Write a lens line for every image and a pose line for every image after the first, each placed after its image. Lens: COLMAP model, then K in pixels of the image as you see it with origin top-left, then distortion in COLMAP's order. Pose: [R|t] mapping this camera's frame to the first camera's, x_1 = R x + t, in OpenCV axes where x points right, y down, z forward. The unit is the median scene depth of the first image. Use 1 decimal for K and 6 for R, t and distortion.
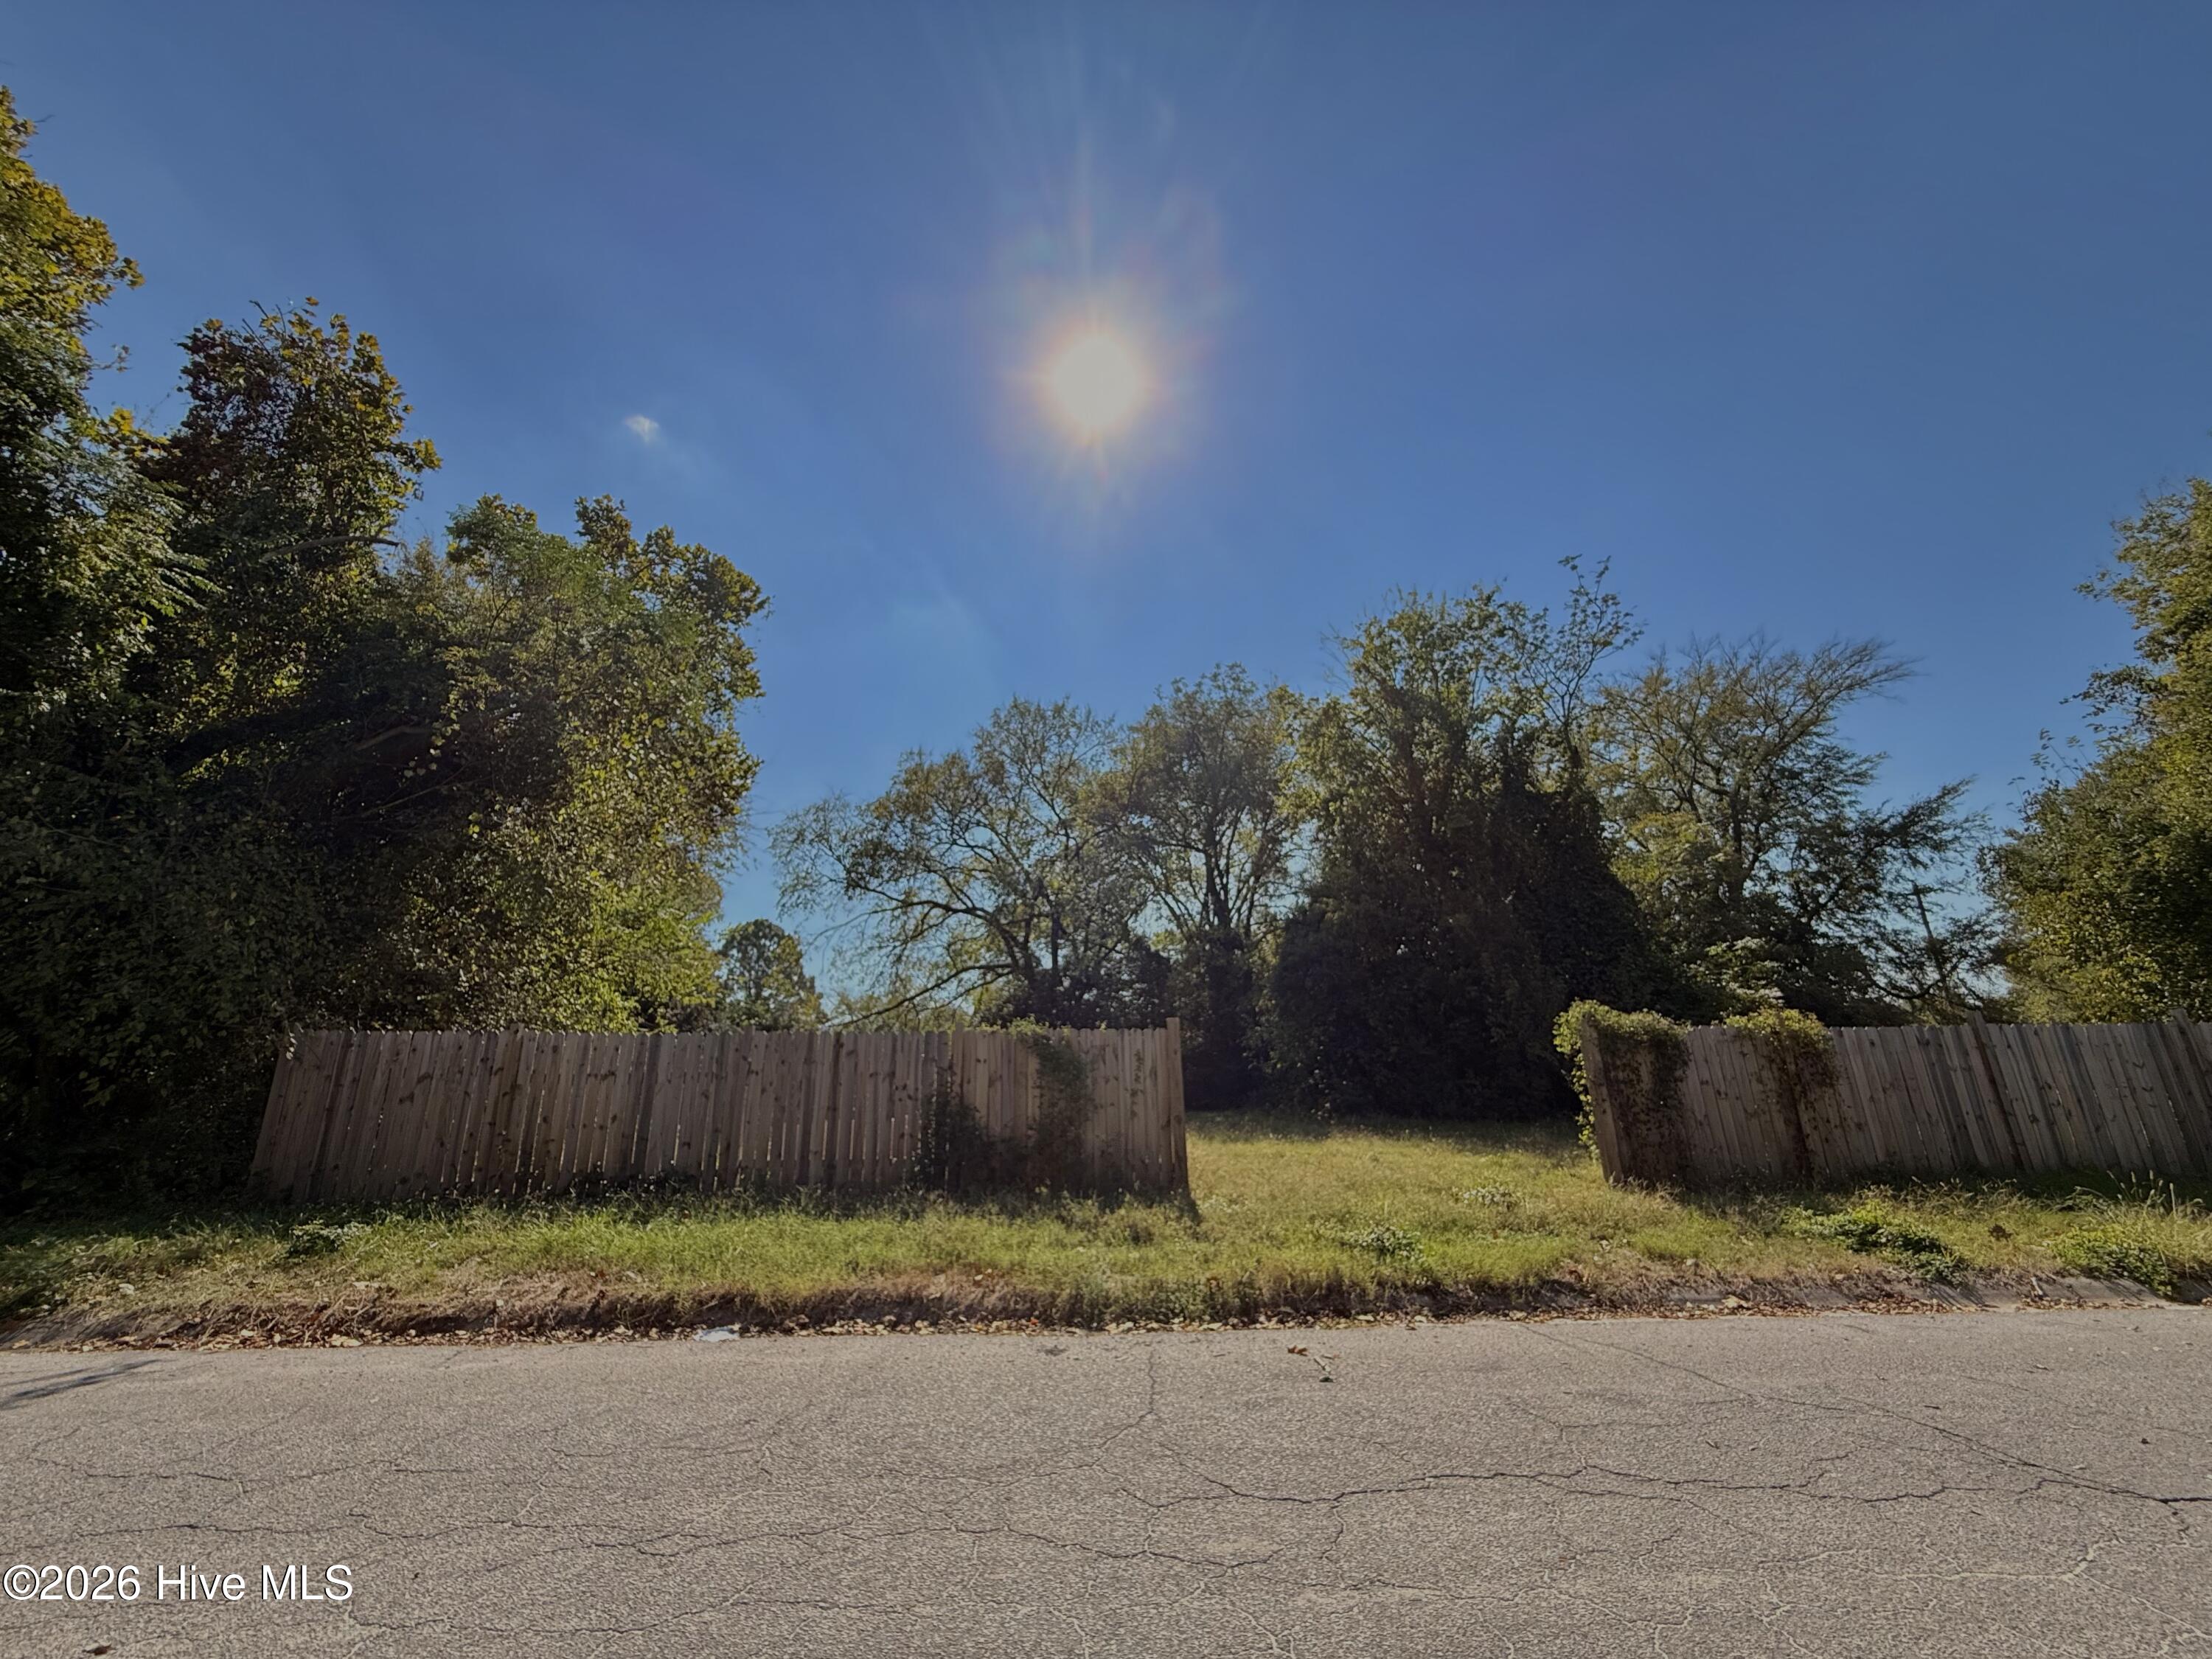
lens RADIAL K [[885.7, 0, 1090.6], [0, 885.7, 830.3], [0, 0, 1]] dist [-0.001949, -0.000022]
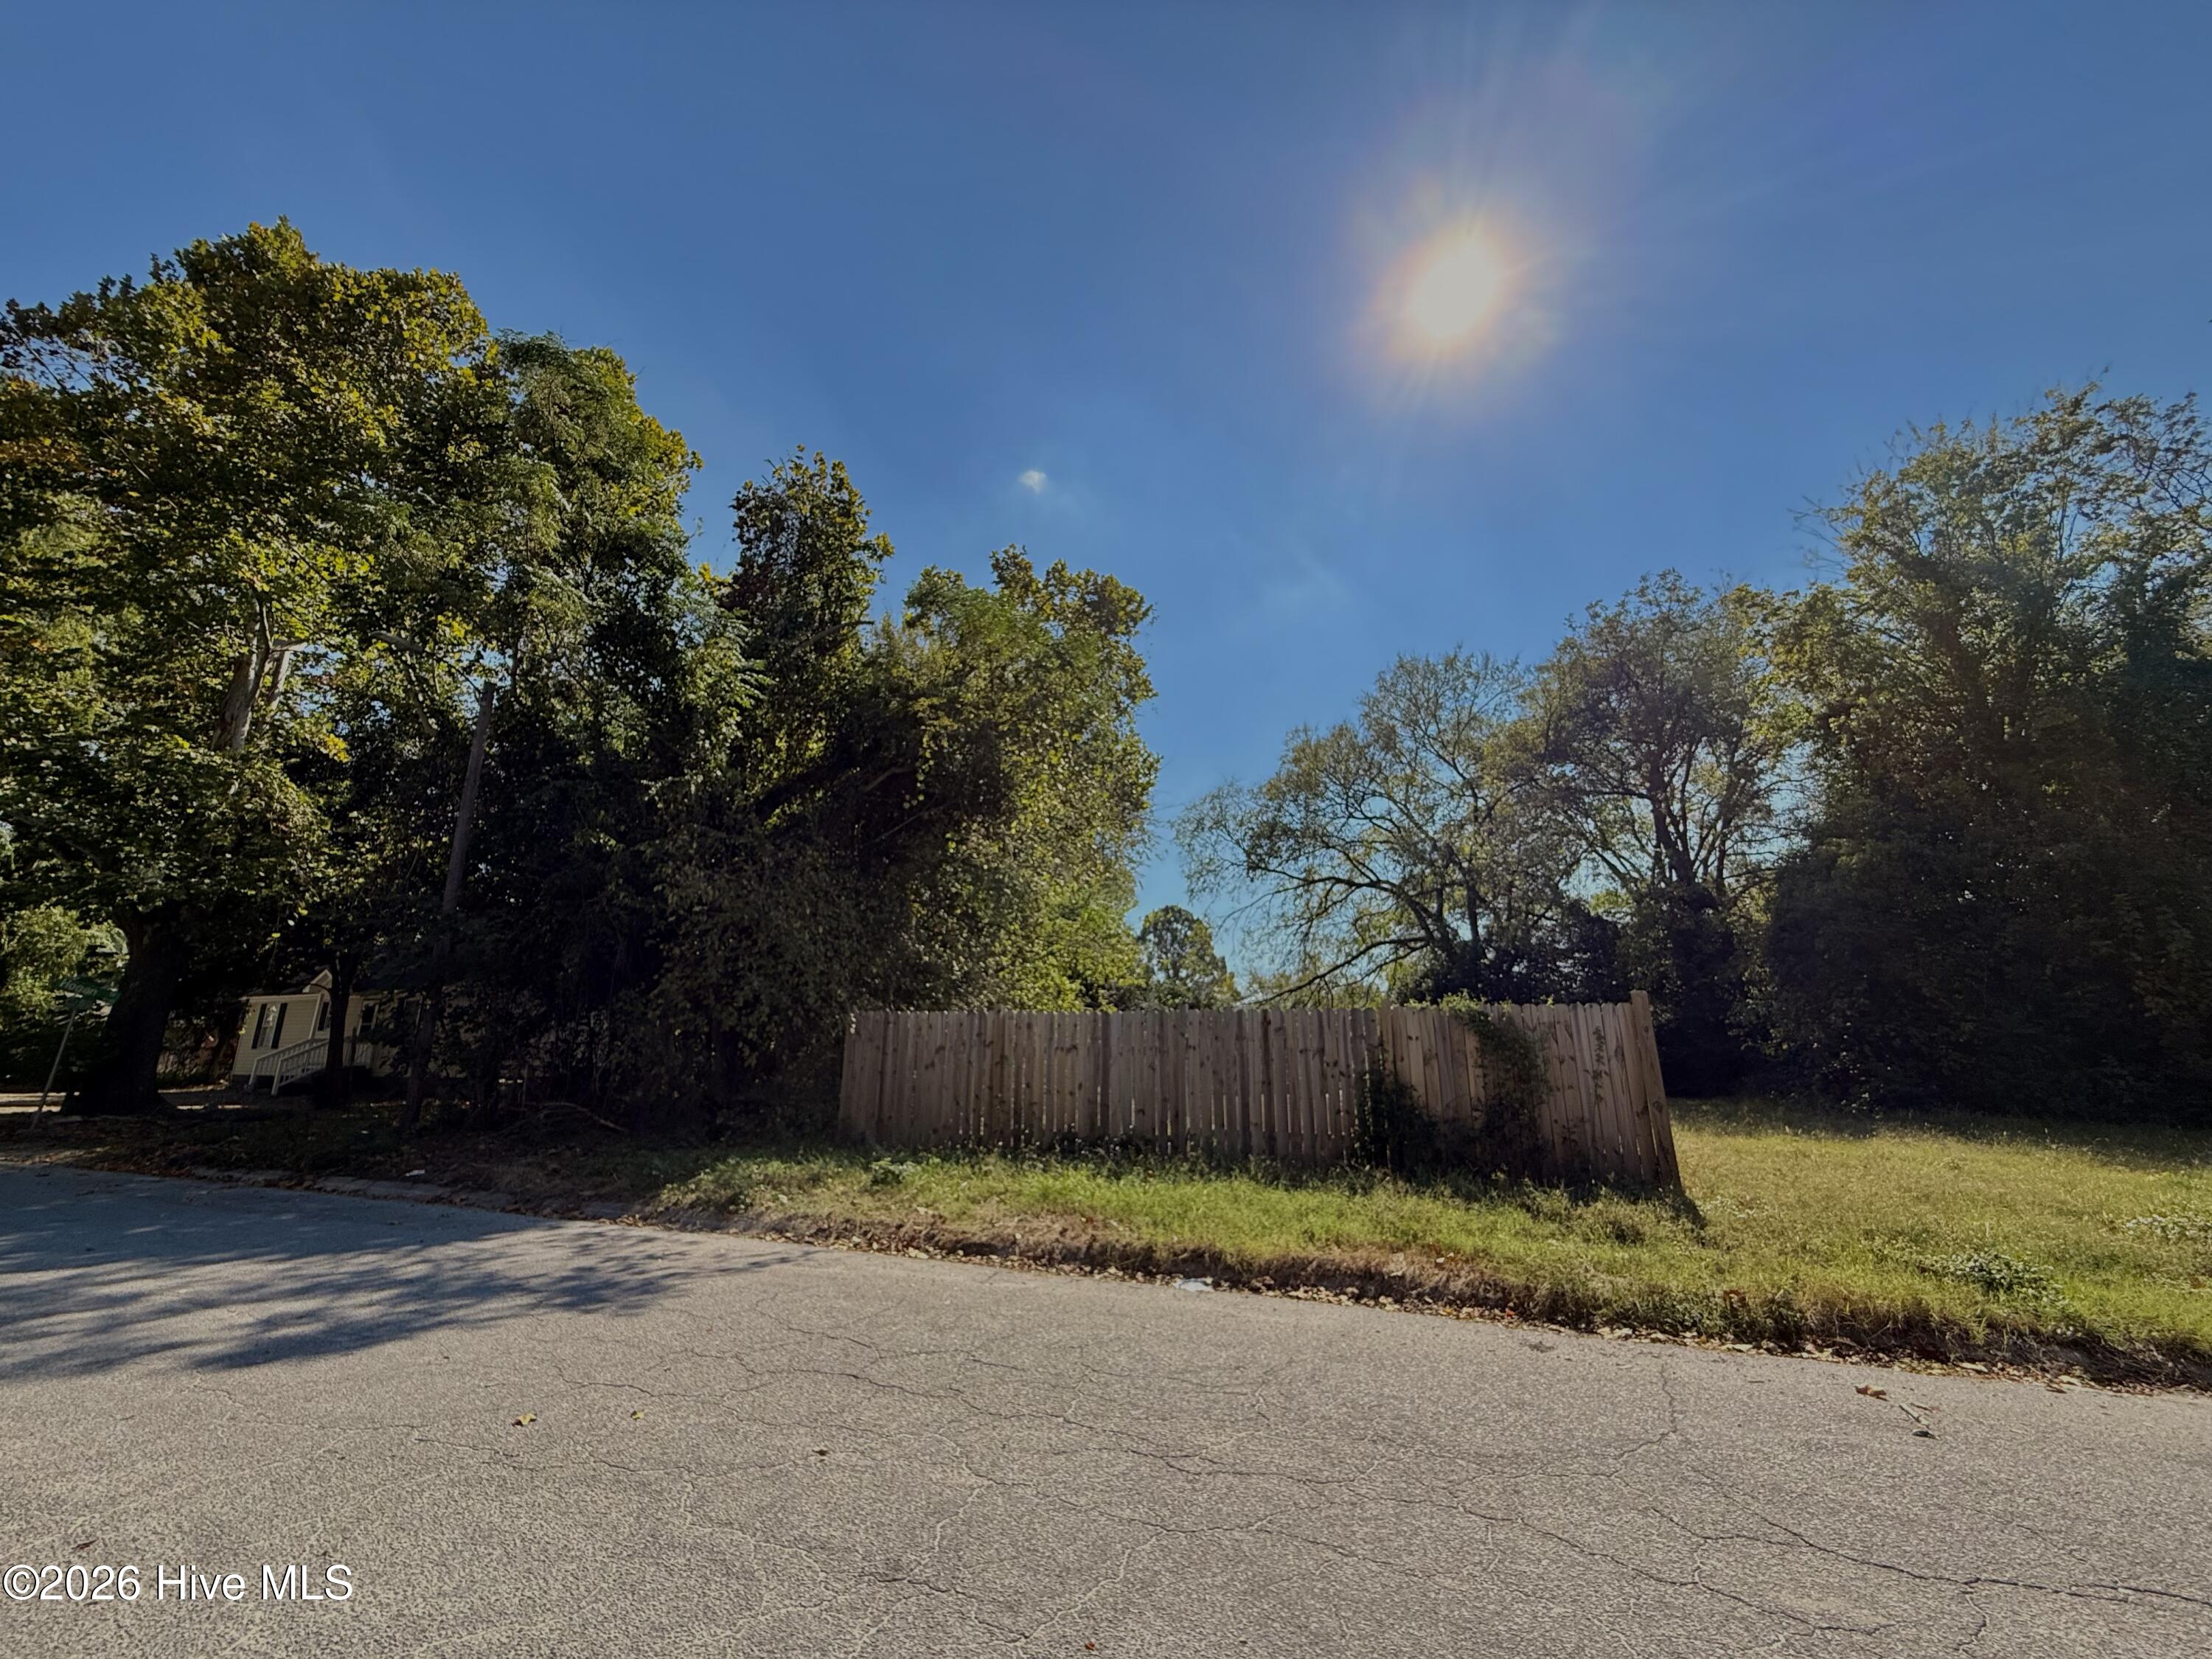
lens RADIAL K [[881.5, 0, 1088.4], [0, 881.5, 831.7], [0, 0, 1]] dist [-0.002696, 0.000453]
pose [[0.900701, -0.093009, -0.424366, -0.007474], [0.103616, 0.994615, 0.001931, -0.001192], [0.421901, -0.045711, 0.905489, -0.005230]]
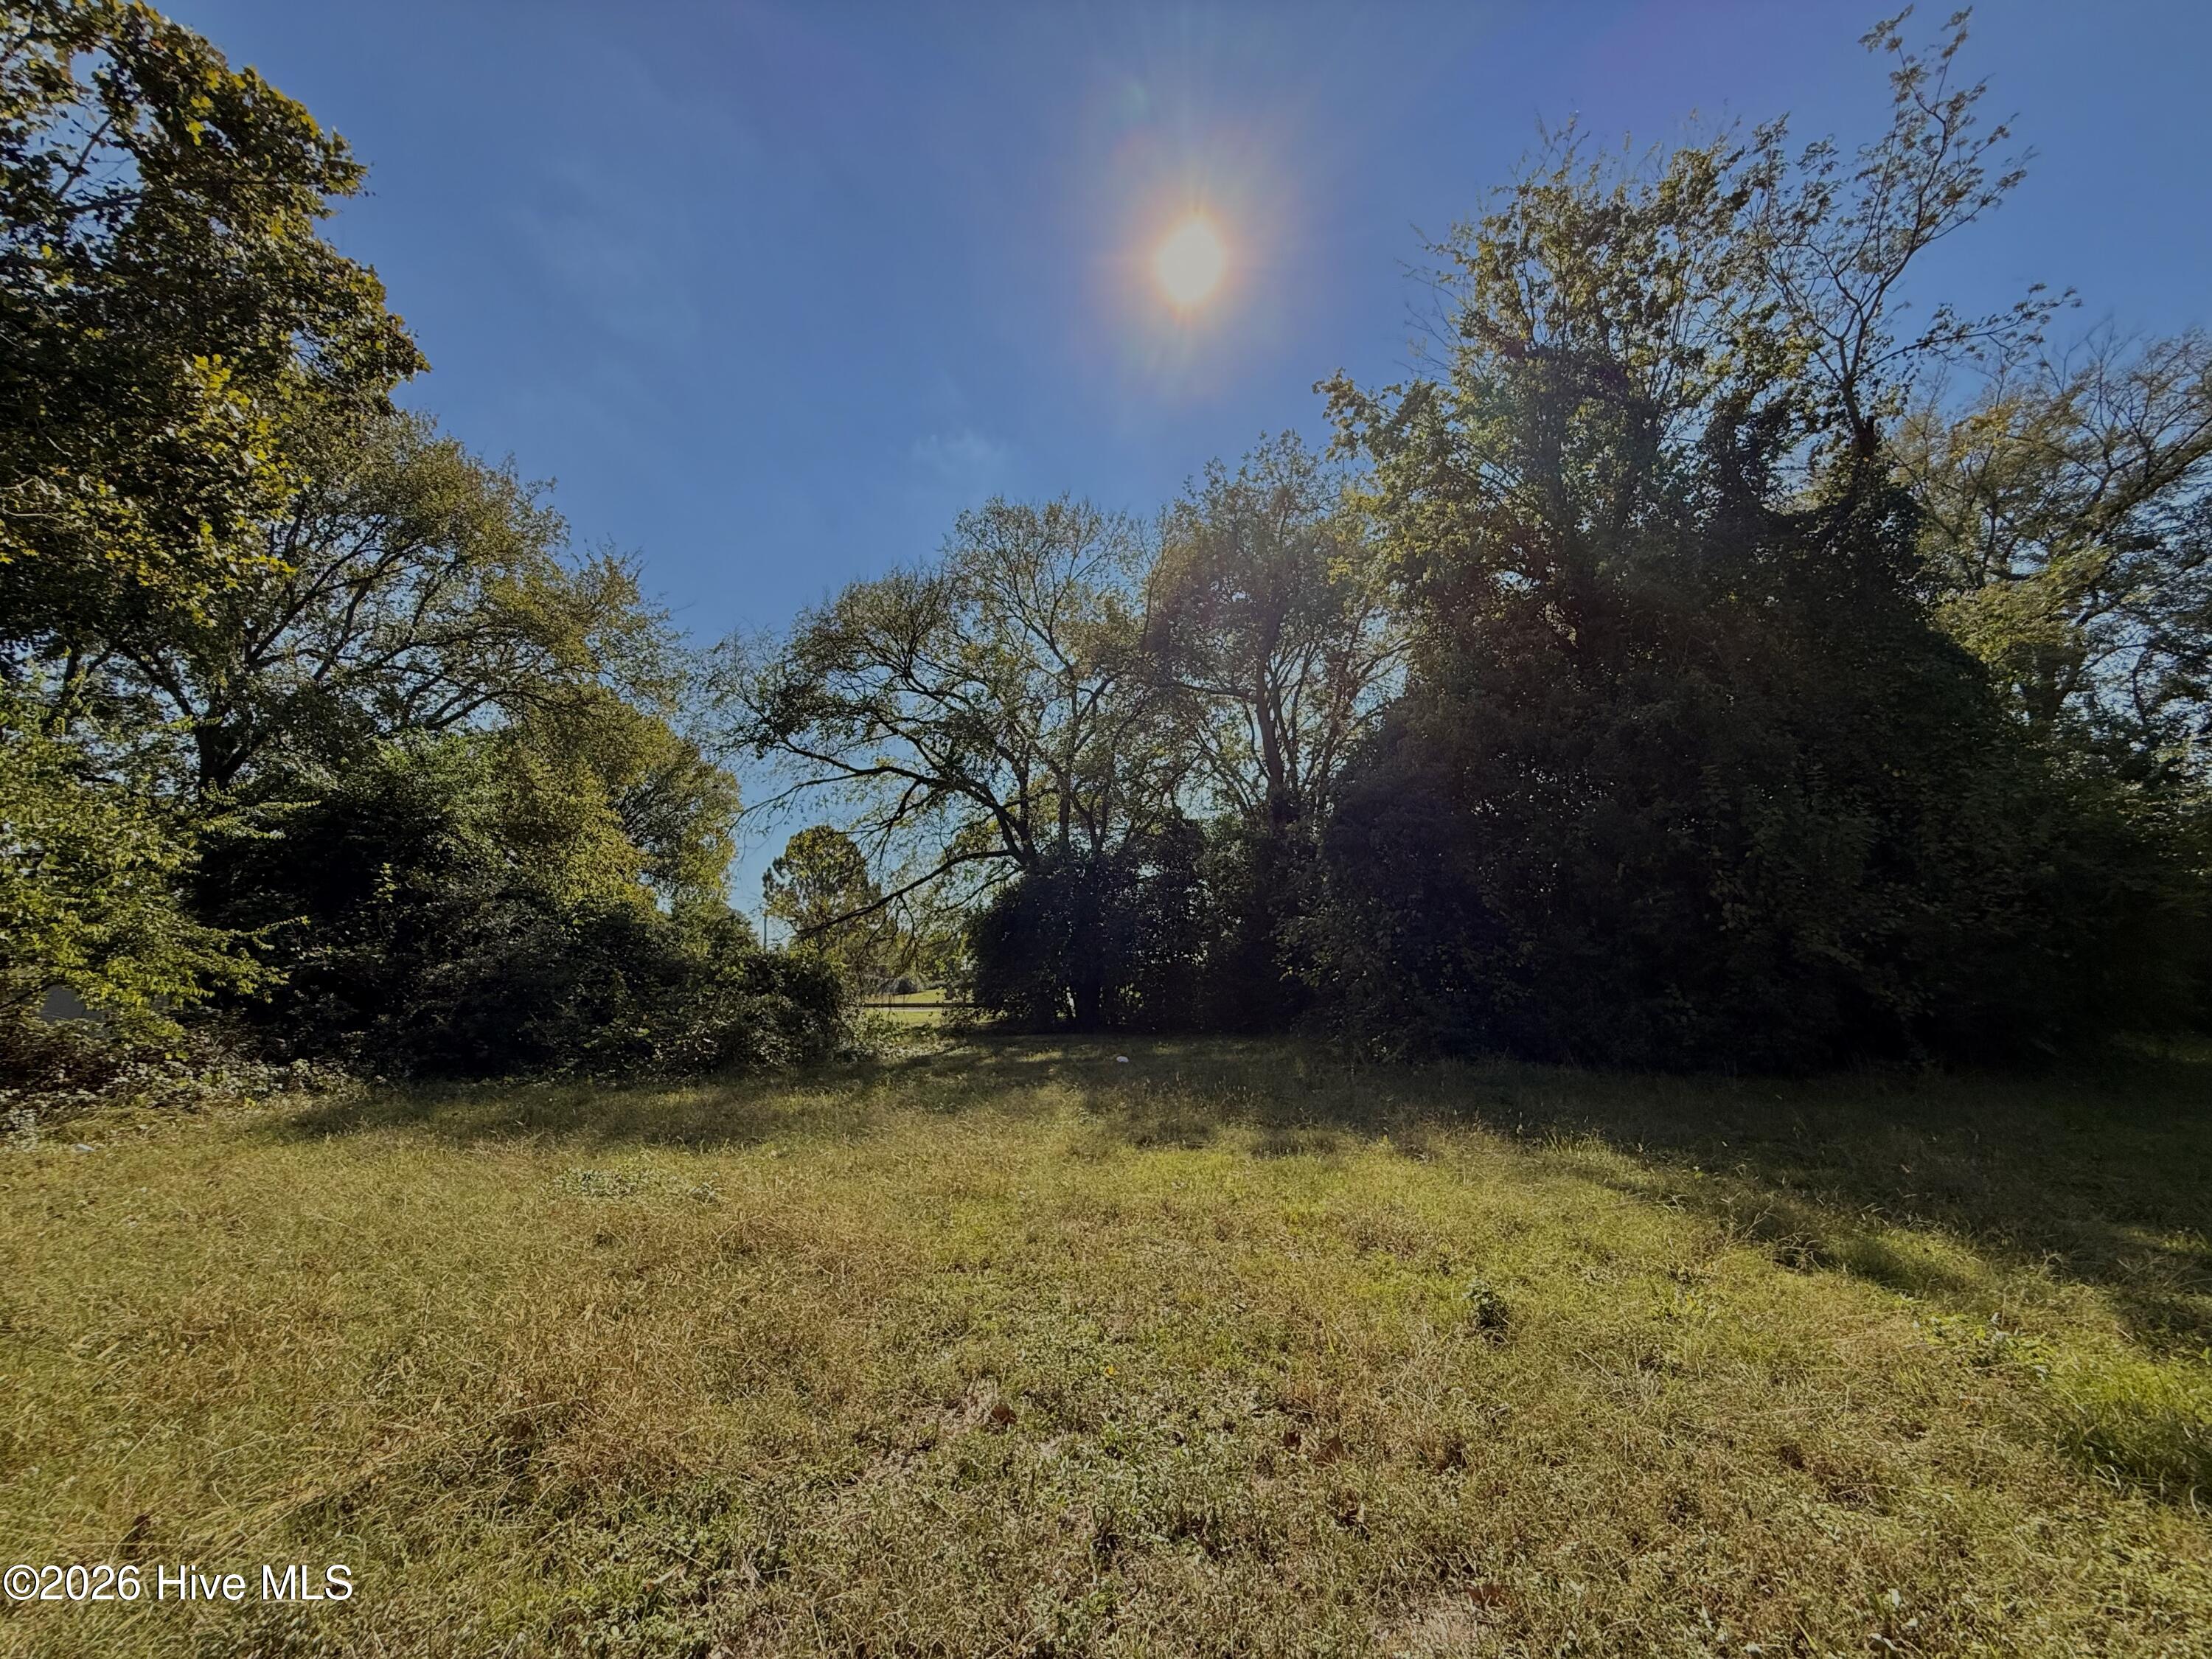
lens RADIAL K [[881.5, 0, 1088.4], [0, 881.5, 831.7], [0, 0, 1]] dist [-0.002696, 0.000453]
pose [[0.993411, -0.022175, -0.112437, 0.223773], [0.033314, 0.994611, 0.098178, 0.189478], [0.109654, -0.101277, 0.988797, 0.724099]]
